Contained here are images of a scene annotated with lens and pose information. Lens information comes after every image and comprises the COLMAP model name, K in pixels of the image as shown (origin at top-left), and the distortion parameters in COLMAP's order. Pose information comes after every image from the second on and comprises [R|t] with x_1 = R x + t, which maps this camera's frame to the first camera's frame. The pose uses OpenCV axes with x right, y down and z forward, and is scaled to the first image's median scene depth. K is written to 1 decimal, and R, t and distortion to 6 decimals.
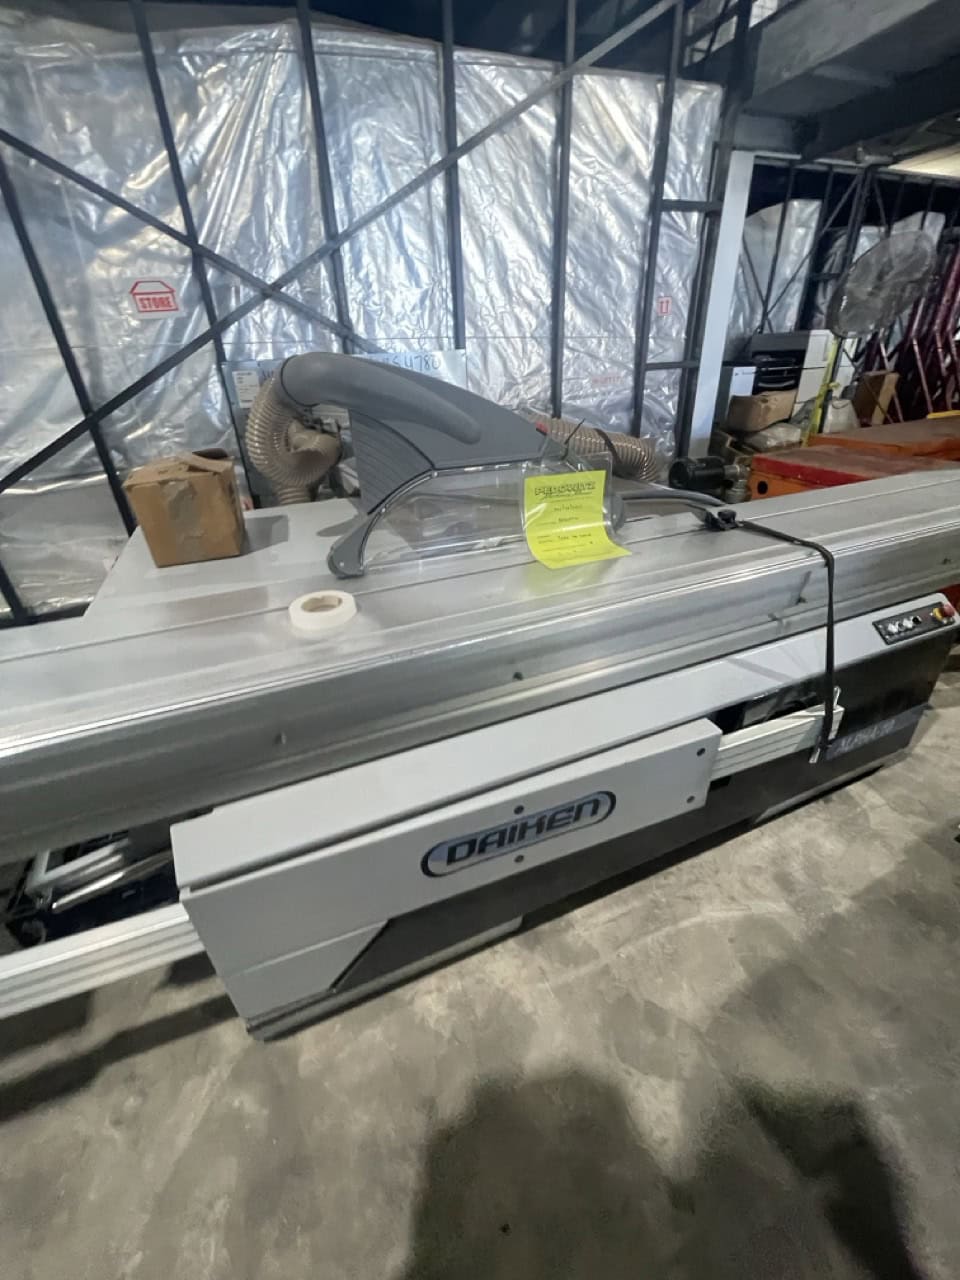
lens RADIAL K [[510.9, 0, 476.4], [0, 510.9, 634.8], [0, 0, 1]] dist [-0.006875, 0.002760]
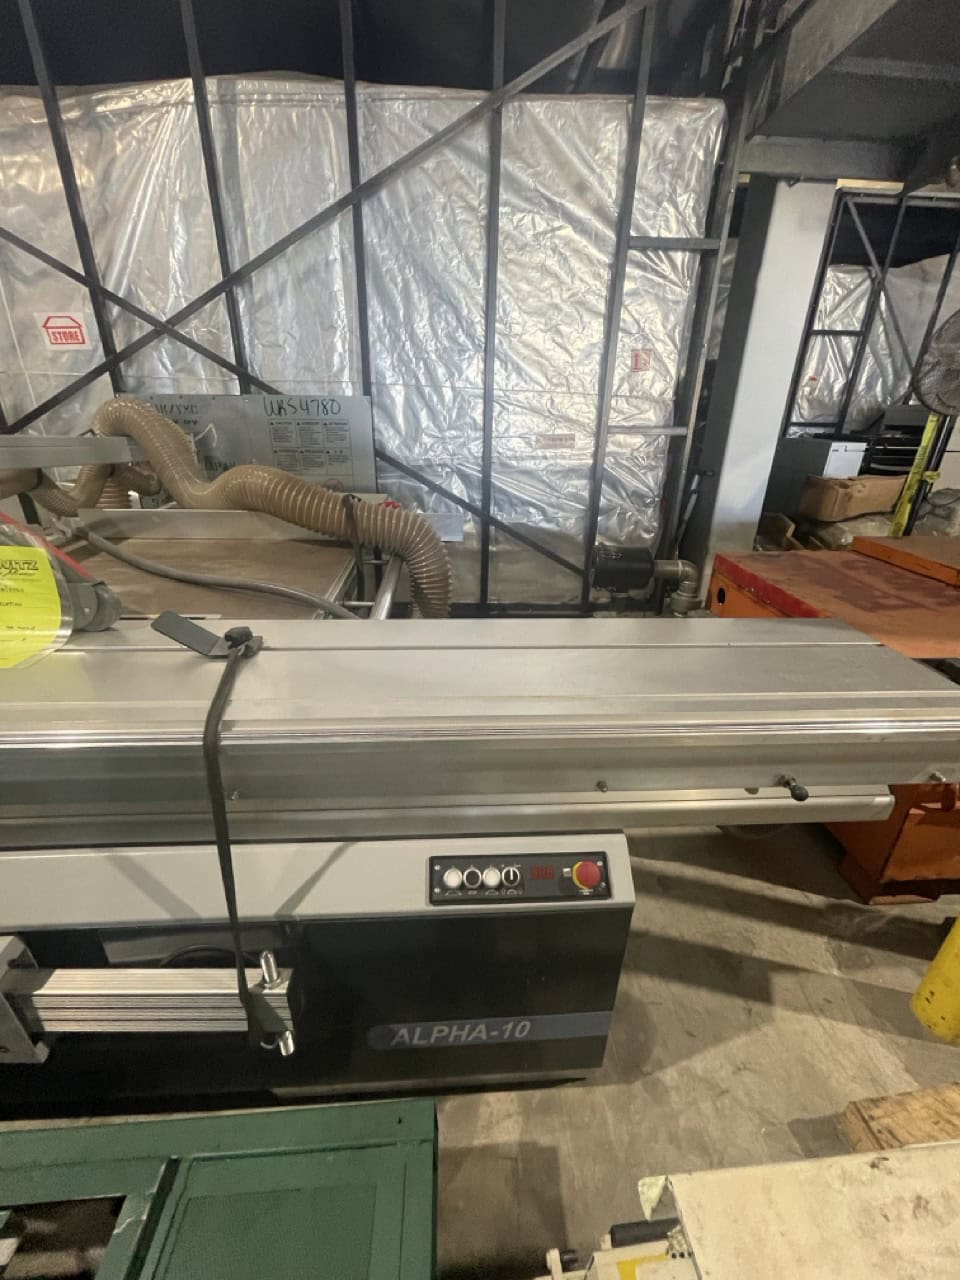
lens RADIAL K [[510.9, 0, 476.4], [0, 510.9, 634.8], [0, 0, 1]] dist [-0.006875, 0.002760]
pose [[0.941947, 0.187630, -0.278445, 0.555142], [-0.208913, 0.976728, -0.048561, -0.152720], [0.262854, 0.103913, 0.959224, 0.242552]]
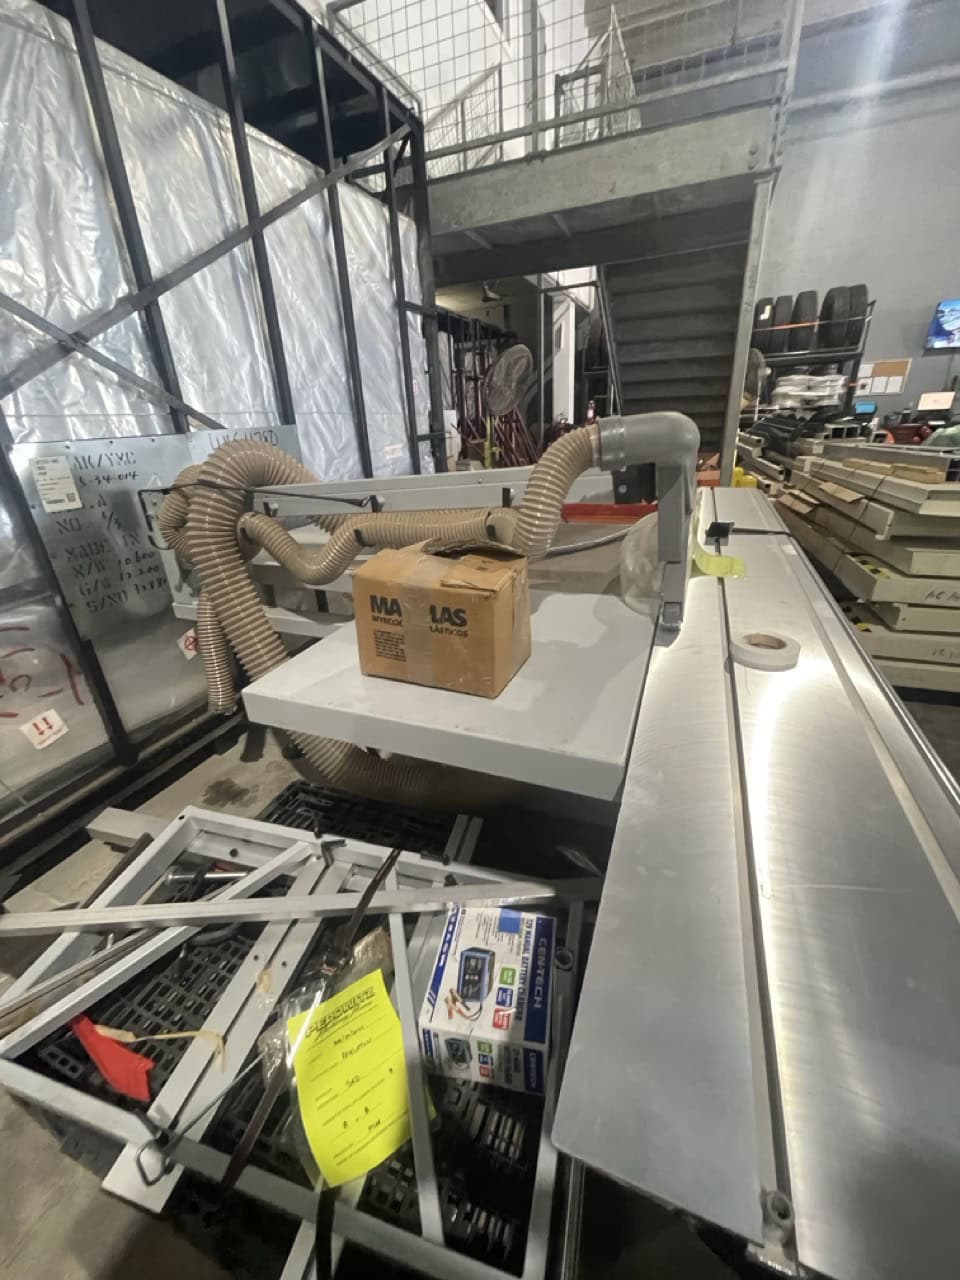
lens RADIAL K [[510.9, 0, 476.4], [0, 510.9, 634.8], [0, 0, 1]] dist [-0.006875, 0.002760]
pose [[0.699238, -0.283455, 0.656292, -0.555223], [0.372975, 0.927835, 0.003354, -0.111106], [-0.609881, 0.242435, 0.754500, 0.241905]]
